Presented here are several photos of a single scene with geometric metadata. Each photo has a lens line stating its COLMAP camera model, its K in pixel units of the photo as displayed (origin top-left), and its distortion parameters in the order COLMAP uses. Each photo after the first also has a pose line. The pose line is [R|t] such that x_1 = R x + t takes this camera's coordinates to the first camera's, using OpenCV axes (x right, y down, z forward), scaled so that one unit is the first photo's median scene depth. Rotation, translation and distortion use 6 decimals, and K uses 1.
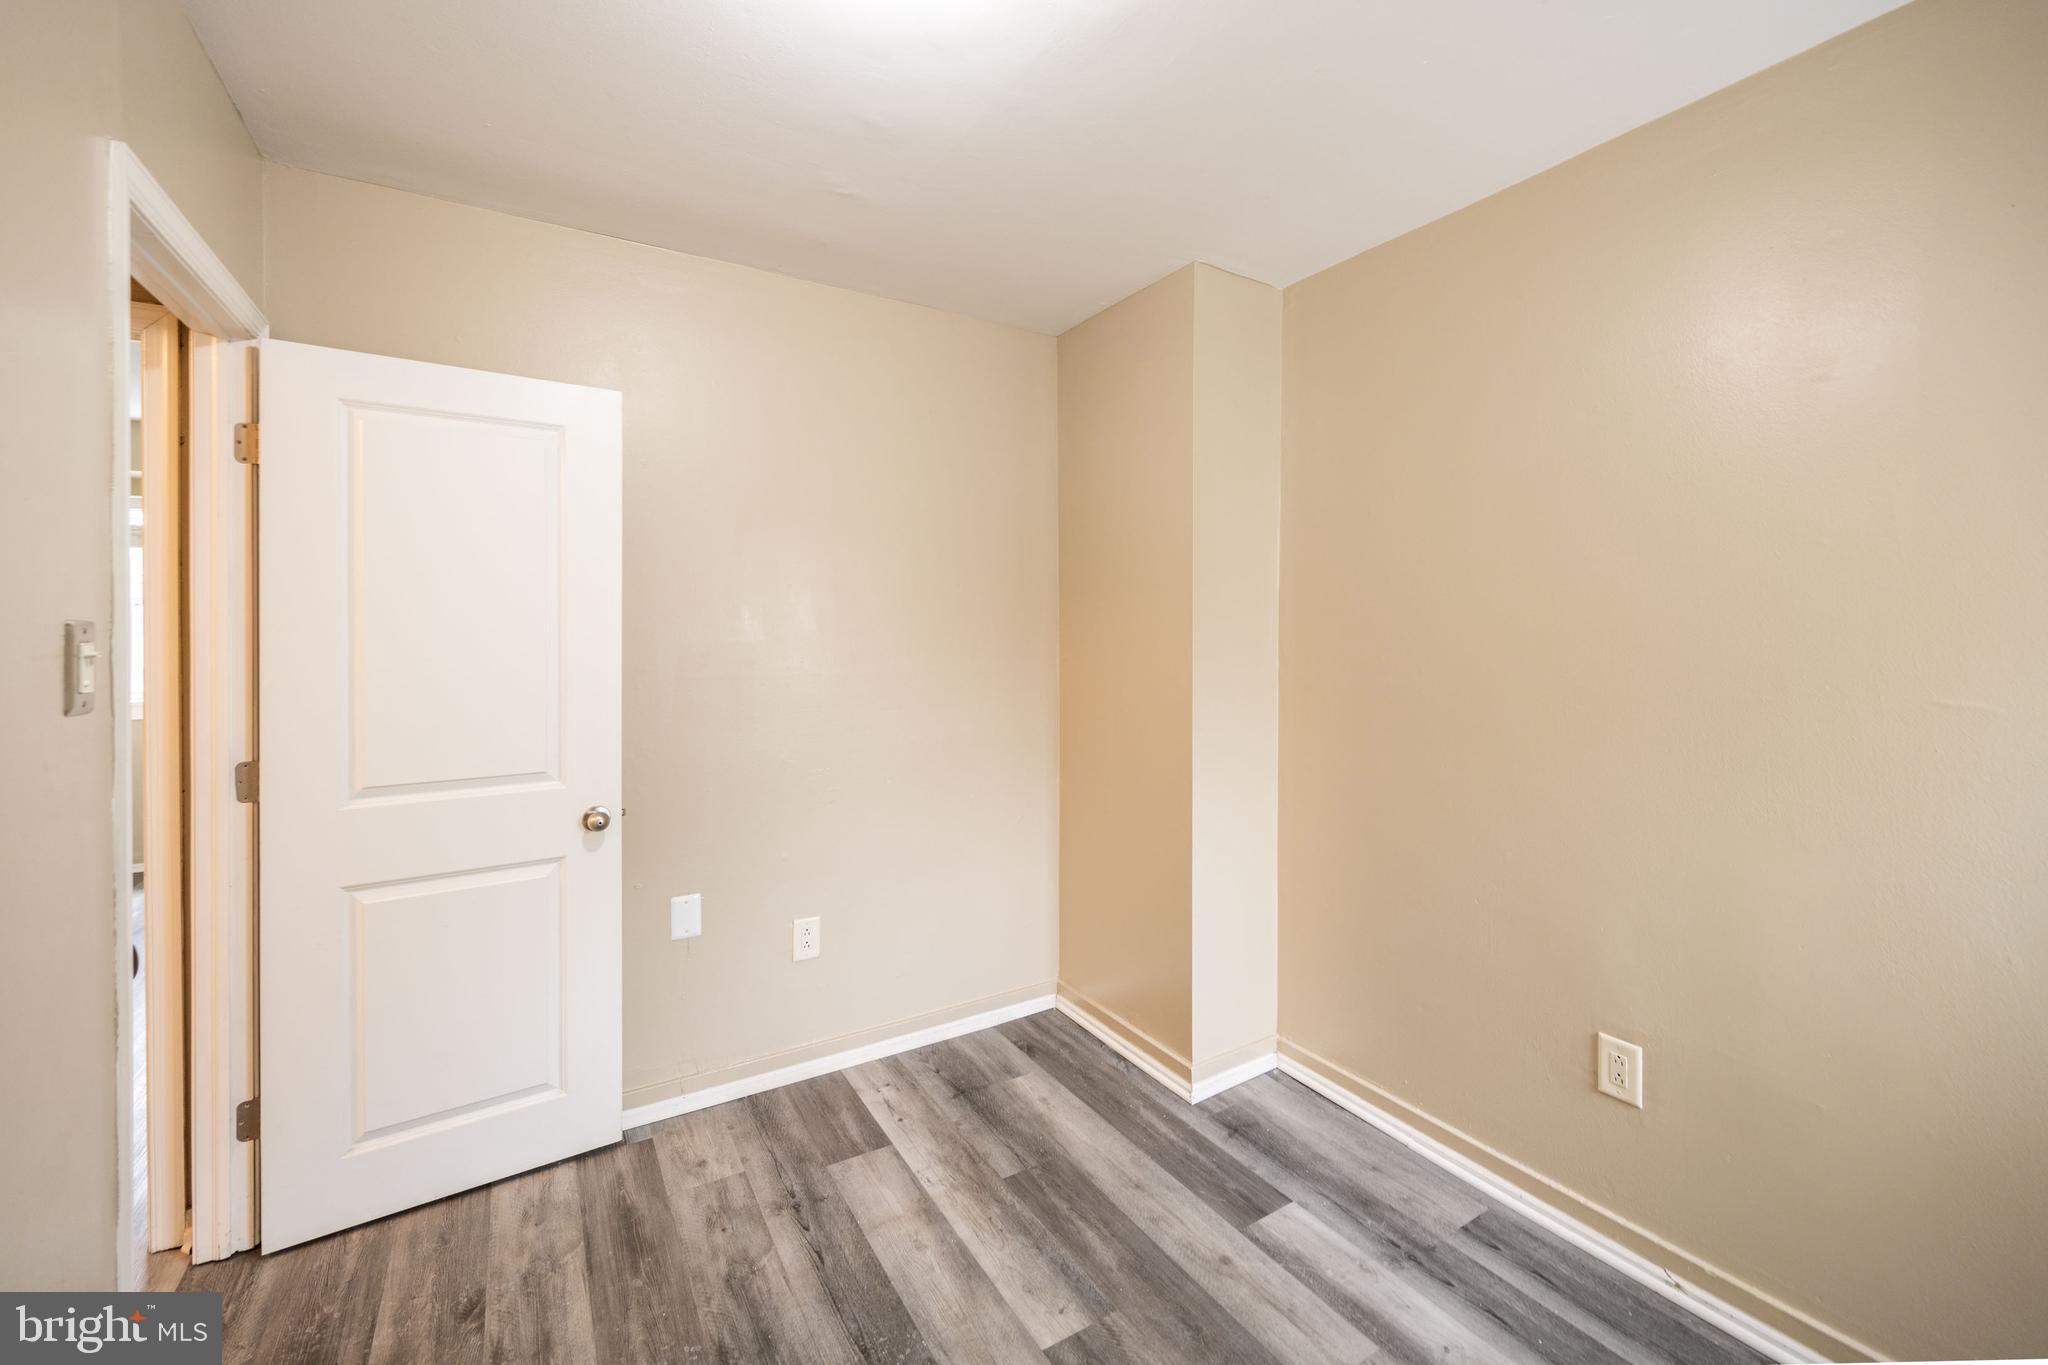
lens RADIAL K [[829.5, 0, 1046.2], [0, 829.5, 631.4], [0, 0, 1]] dist [0.000389, -0.000748]
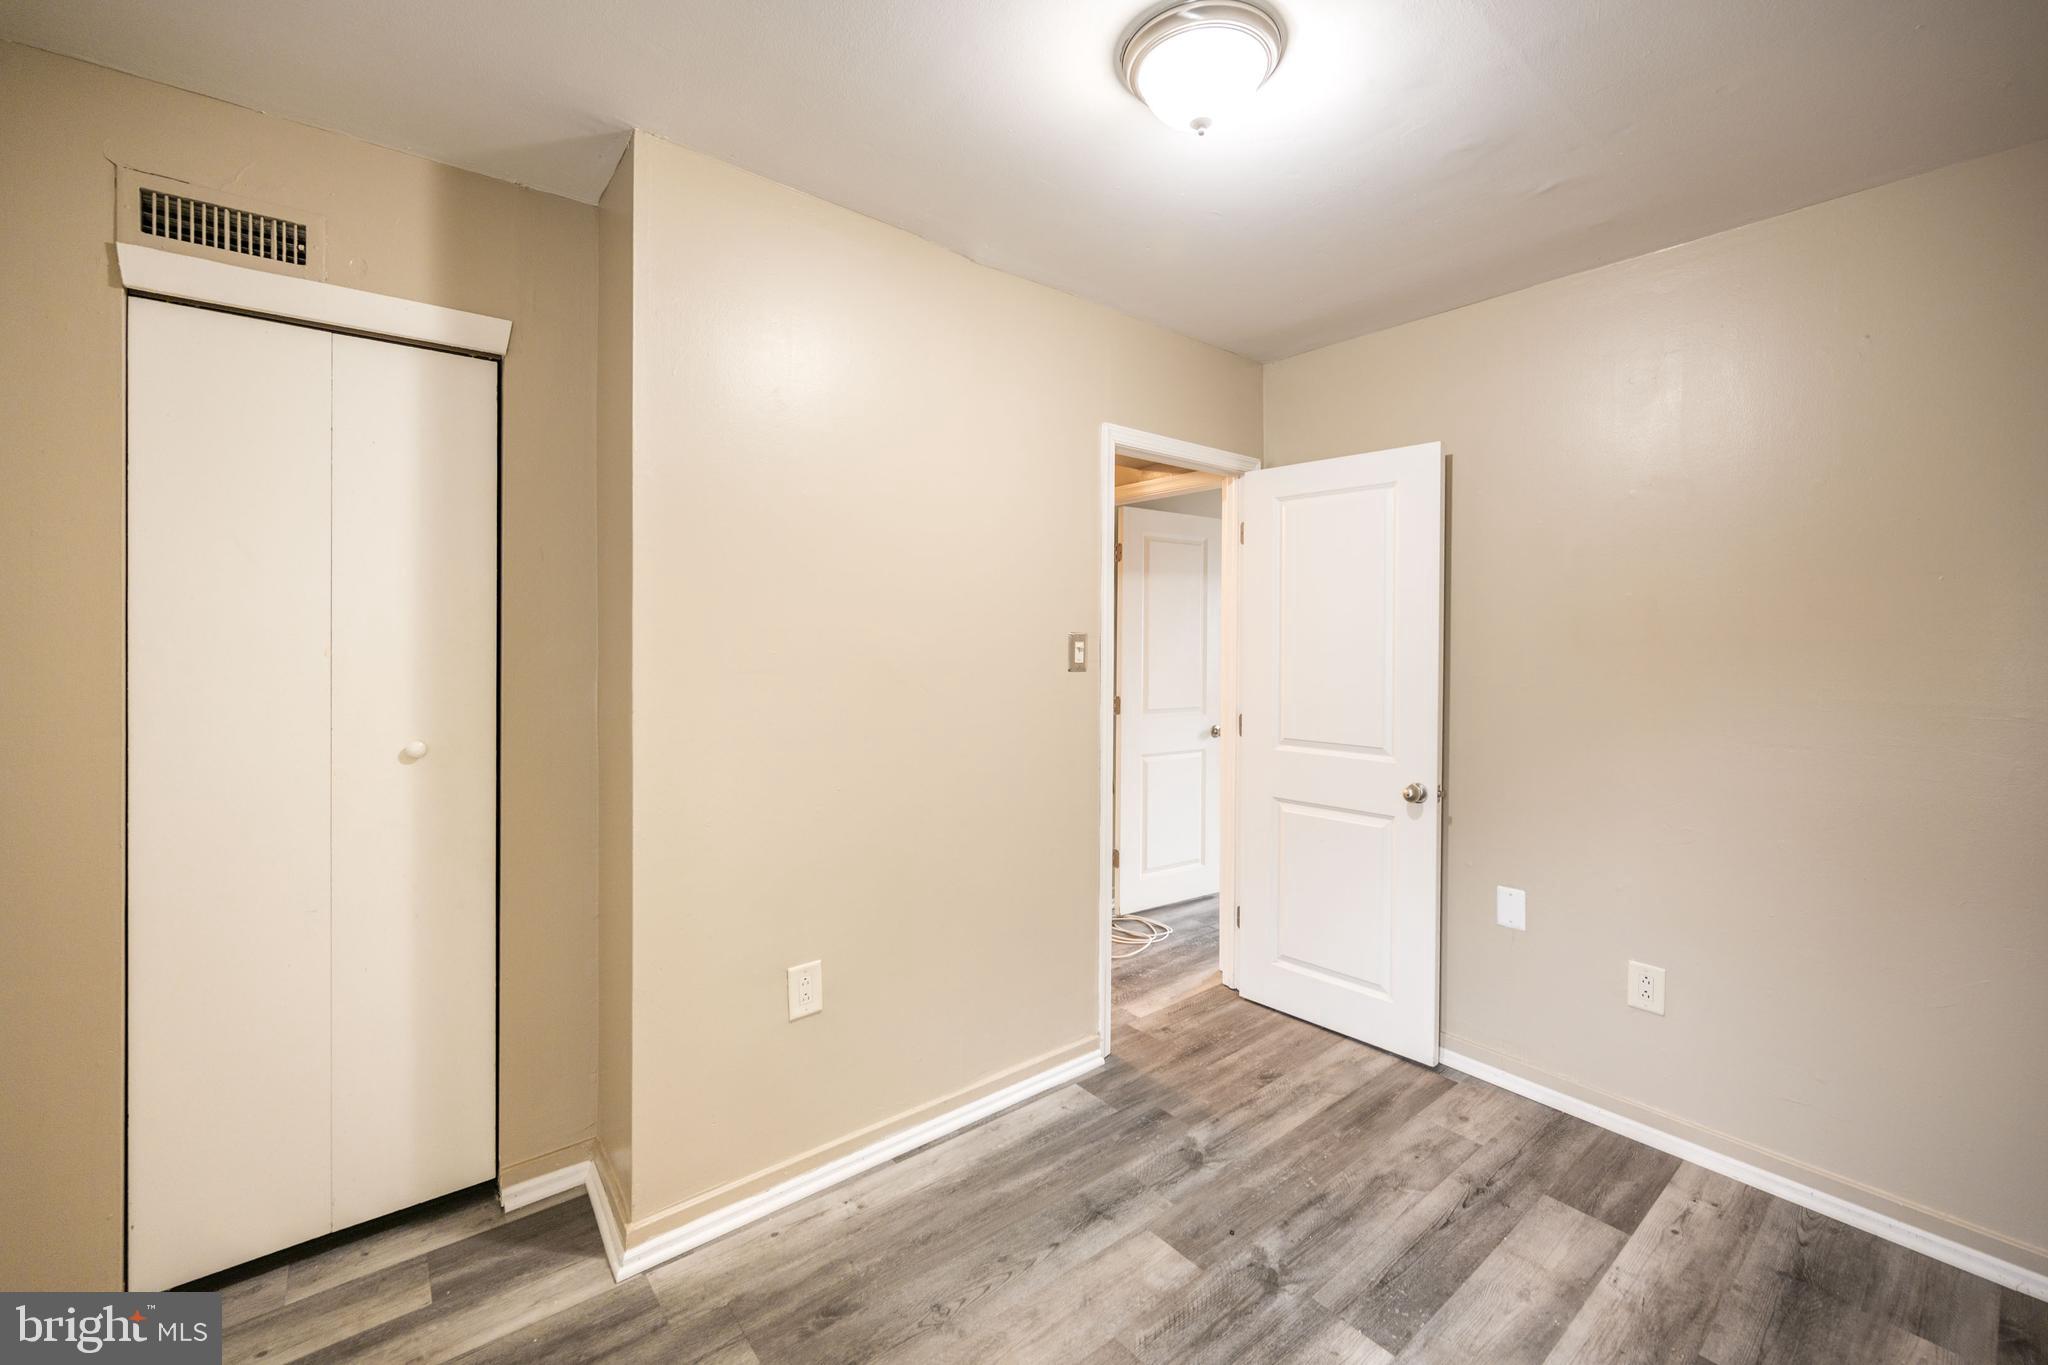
lens RADIAL K [[829.5, 0, 1067.3], [0, 829.5, 644.1], [0, 0, 1]] dist [0.000389, -0.000748]
pose [[0.164555, 0.006449, -0.986347, 0.642005], [-0.012235, 0.999915, 0.004497, 0.005042], [0.986292, 0.011328, 0.164620, 0.306113]]
